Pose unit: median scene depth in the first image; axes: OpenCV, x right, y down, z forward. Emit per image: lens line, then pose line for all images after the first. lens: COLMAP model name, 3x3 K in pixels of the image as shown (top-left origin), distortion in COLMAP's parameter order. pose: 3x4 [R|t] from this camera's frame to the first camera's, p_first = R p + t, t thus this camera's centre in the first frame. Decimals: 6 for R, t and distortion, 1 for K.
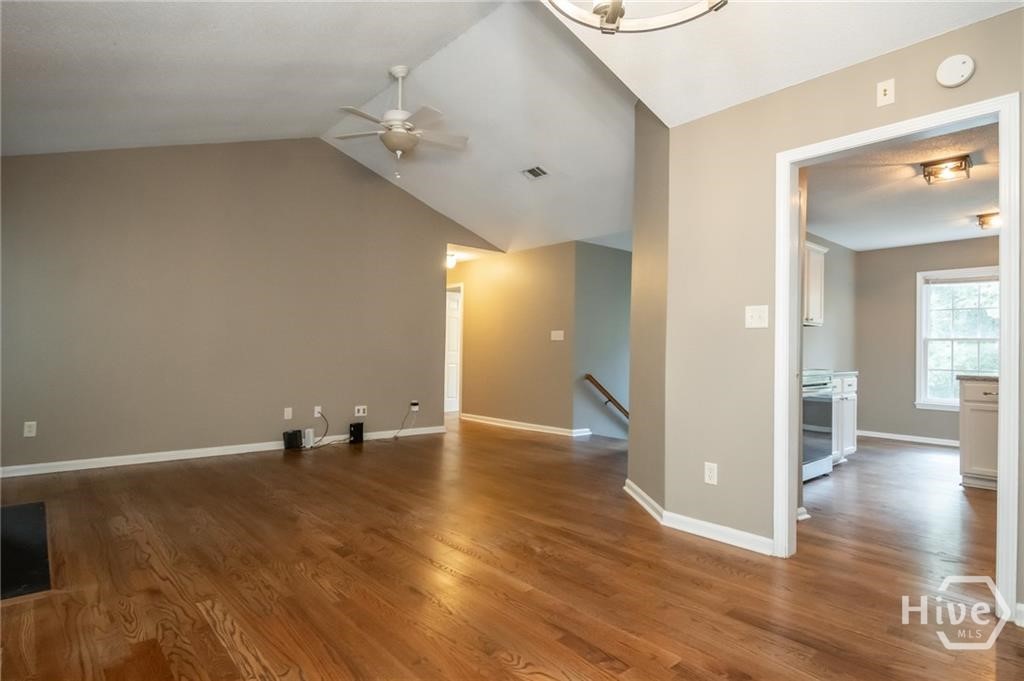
lens RADIAL K [[546.1, 0, 512.0], [0, 546.1, 340.5], [0, 0, 1]] dist [0.000667, -0.001013]
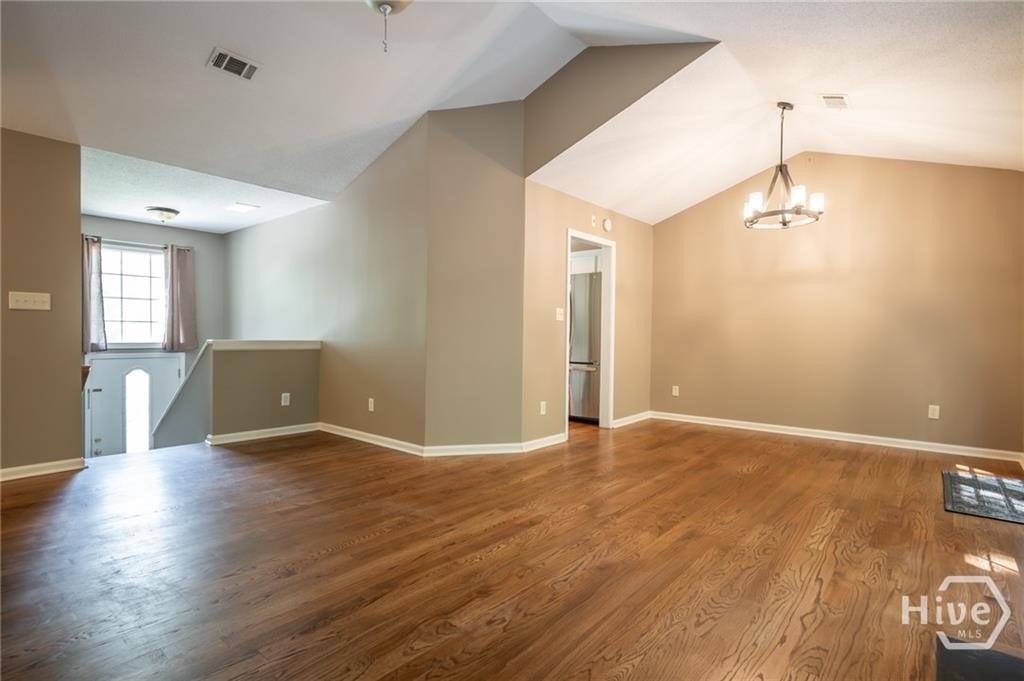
lens RADIAL K [[507.6, 0, 512.0], [0, 507.6, 340.5], [0, 0, 1]] dist [0.005090, 0.000809]
pose [[-0.141081, -0.025330, 0.989674, -1.274287], [-0.030632, 0.999306, 0.021210, 0.012934], [-0.989524, -0.027324, -0.141759, 1.487695]]
